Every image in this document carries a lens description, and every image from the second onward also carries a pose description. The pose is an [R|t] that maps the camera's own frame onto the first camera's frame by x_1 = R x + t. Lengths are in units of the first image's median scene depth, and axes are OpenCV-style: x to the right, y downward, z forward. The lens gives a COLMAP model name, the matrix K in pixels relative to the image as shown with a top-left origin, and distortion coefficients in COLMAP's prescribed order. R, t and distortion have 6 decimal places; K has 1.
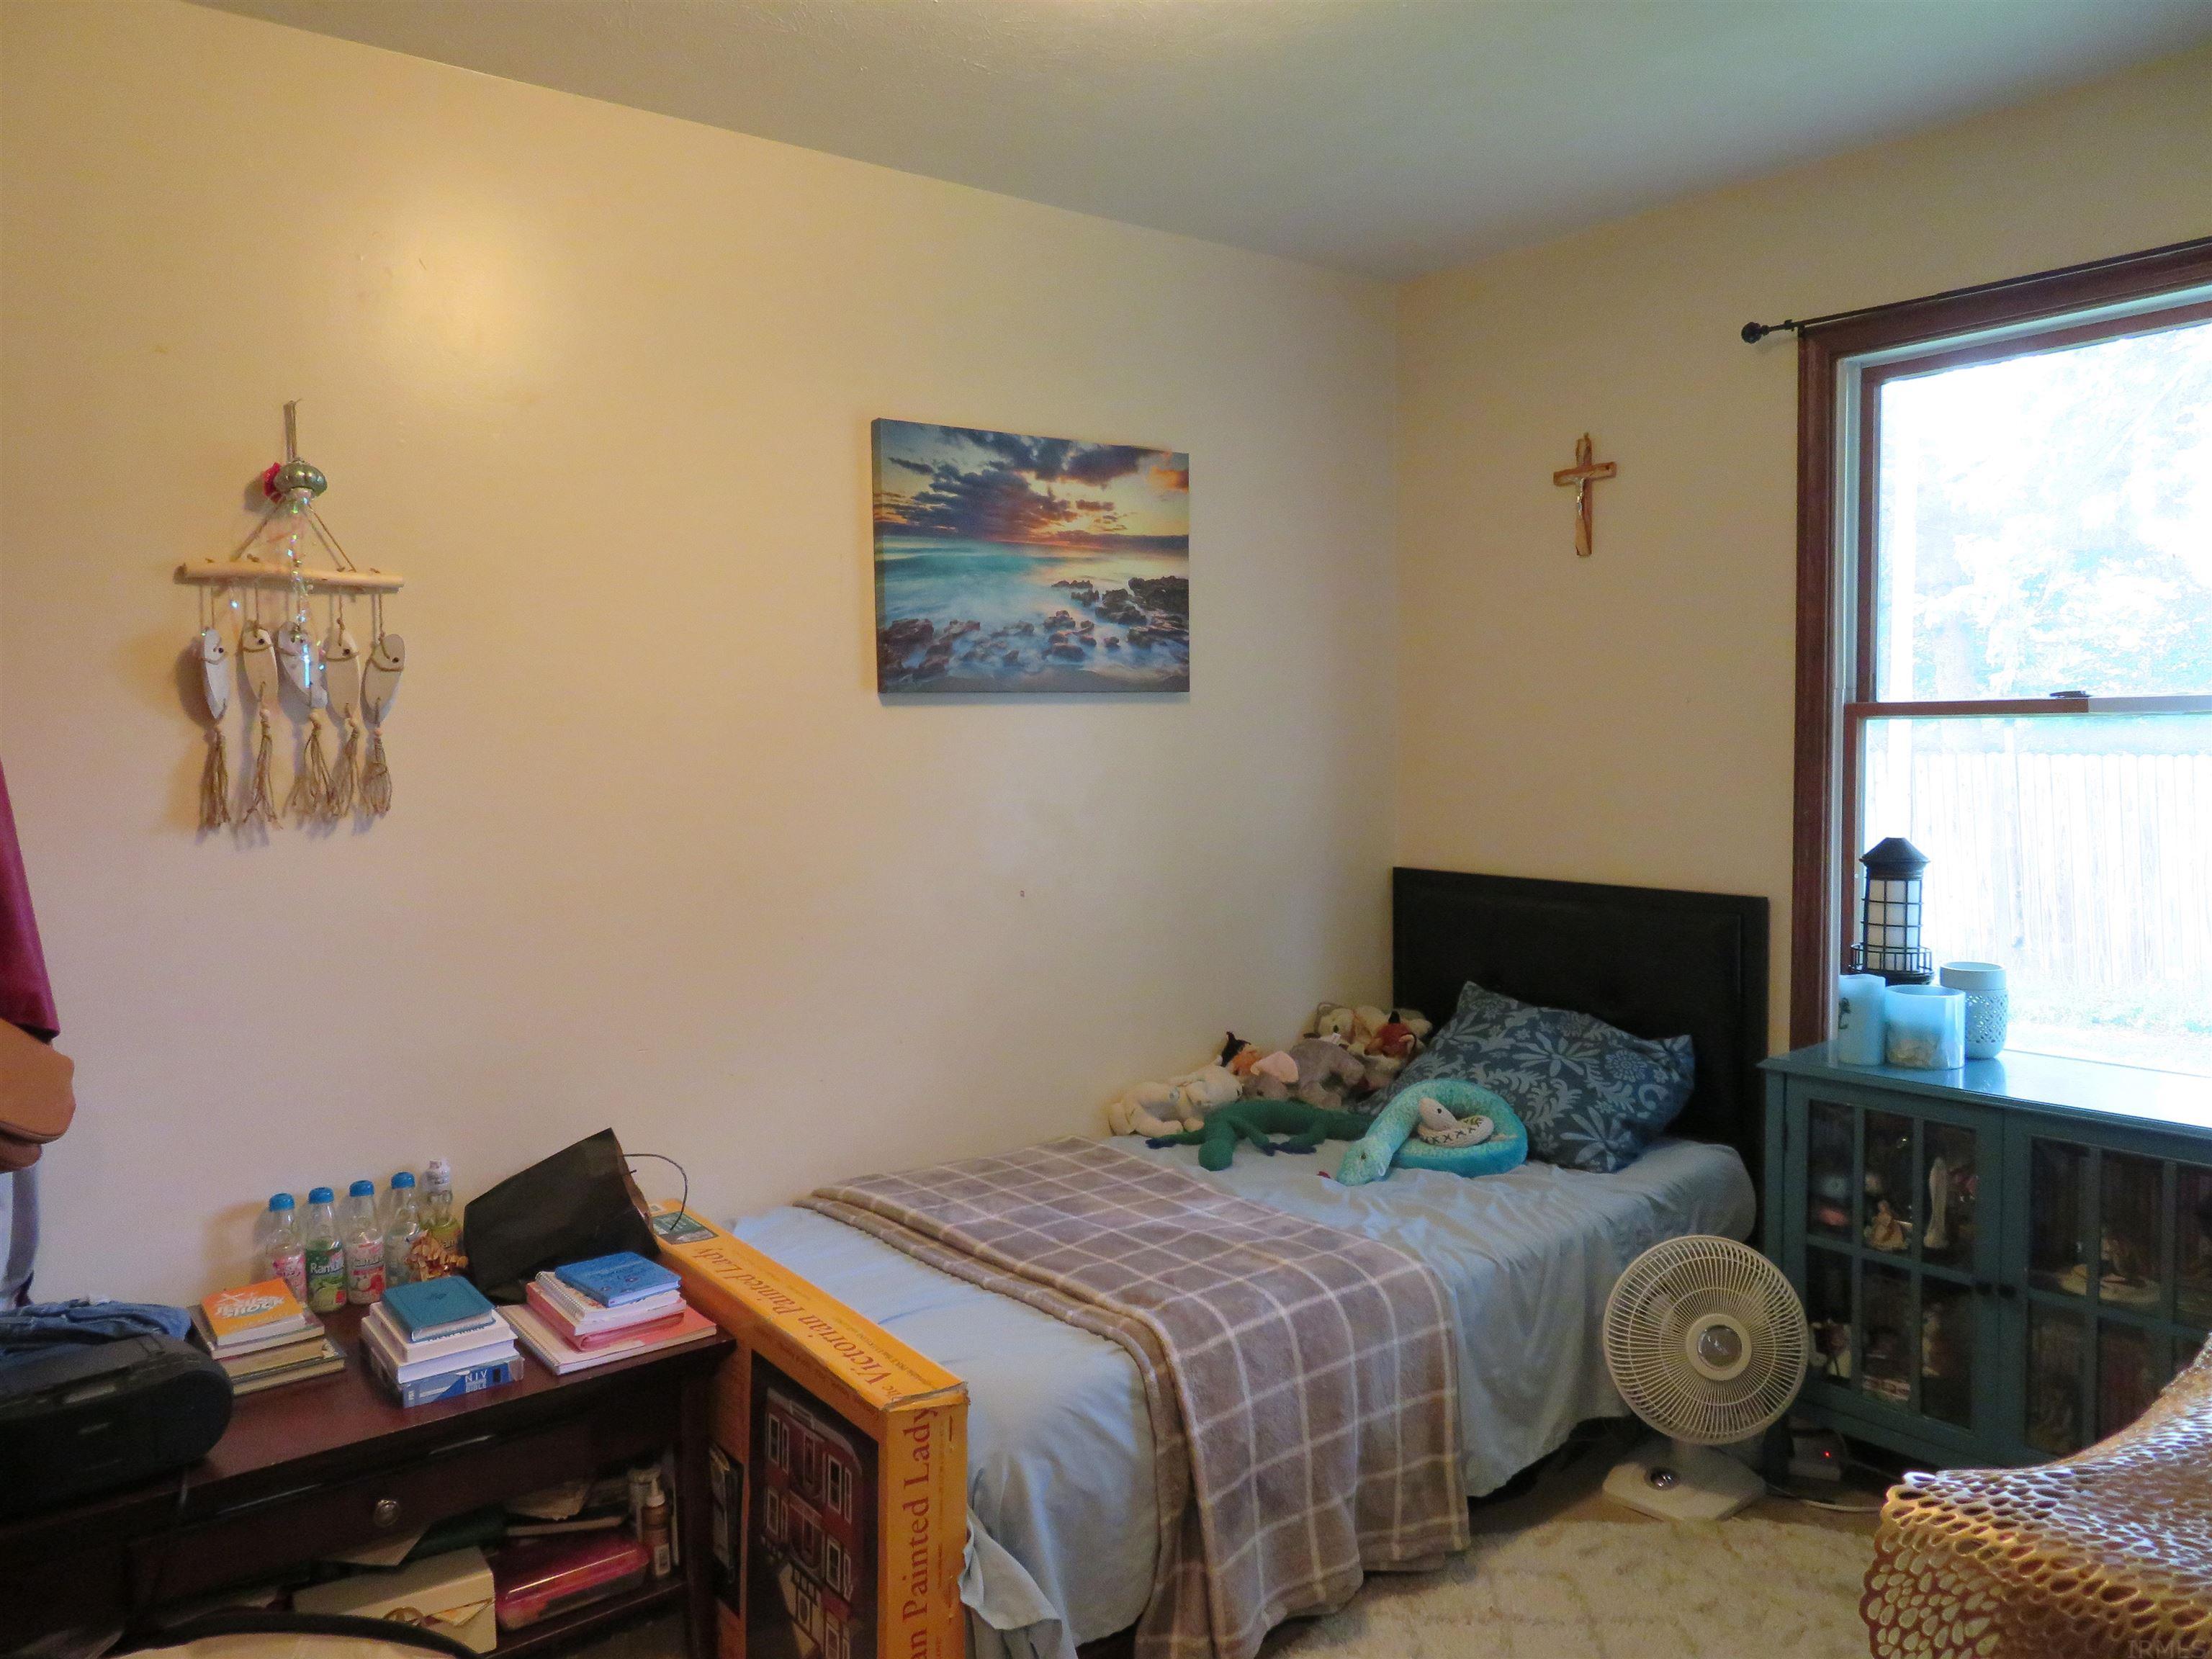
lens RADIAL K [[1574.5, 0, 1106.0], [0, 1574.5, 829.5], [0, 0, 1]] dist [-0.020509, 0.014617]
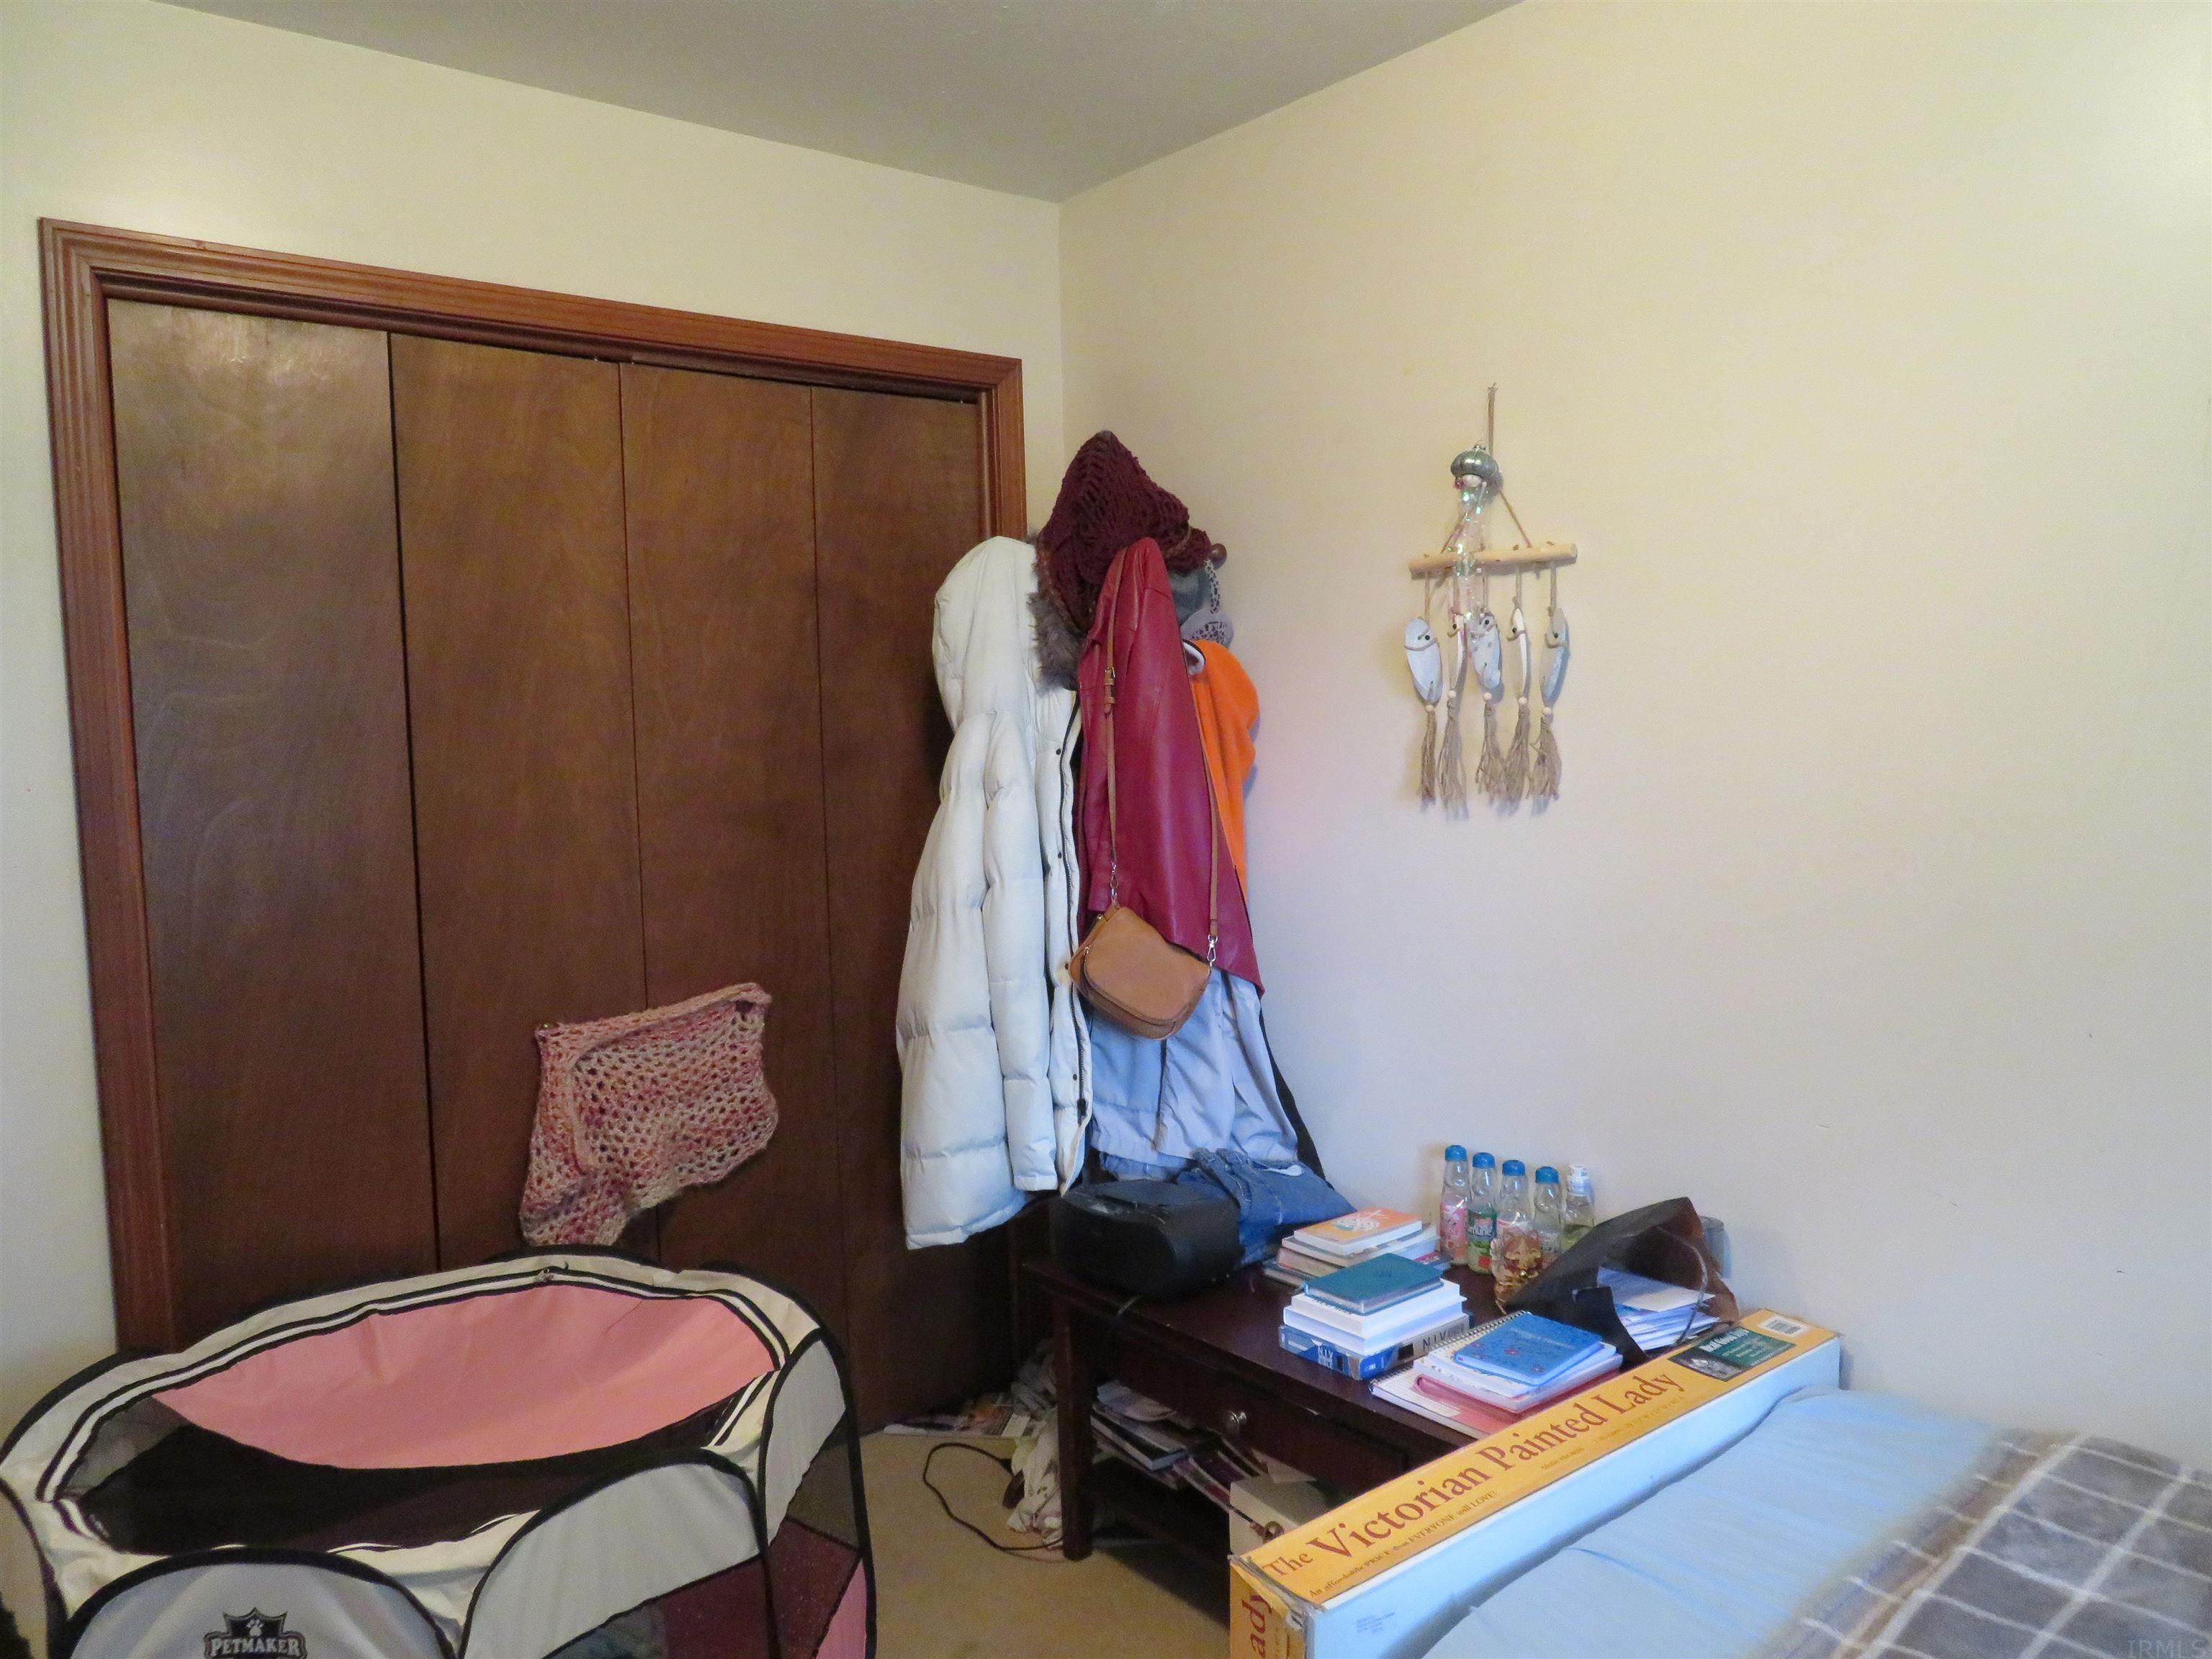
lens RADIAL K [[1574.5, 0, 1106.0], [0, 1574.5, 829.5], [0, 0, 1]] dist [-0.020509, 0.014617]
pose [[0.020800, 0.083676, -0.996276, 0.511657], [-0.049117, 0.995374, 0.082575, -0.057409], [0.998576, 0.047217, 0.024813, 0.720449]]
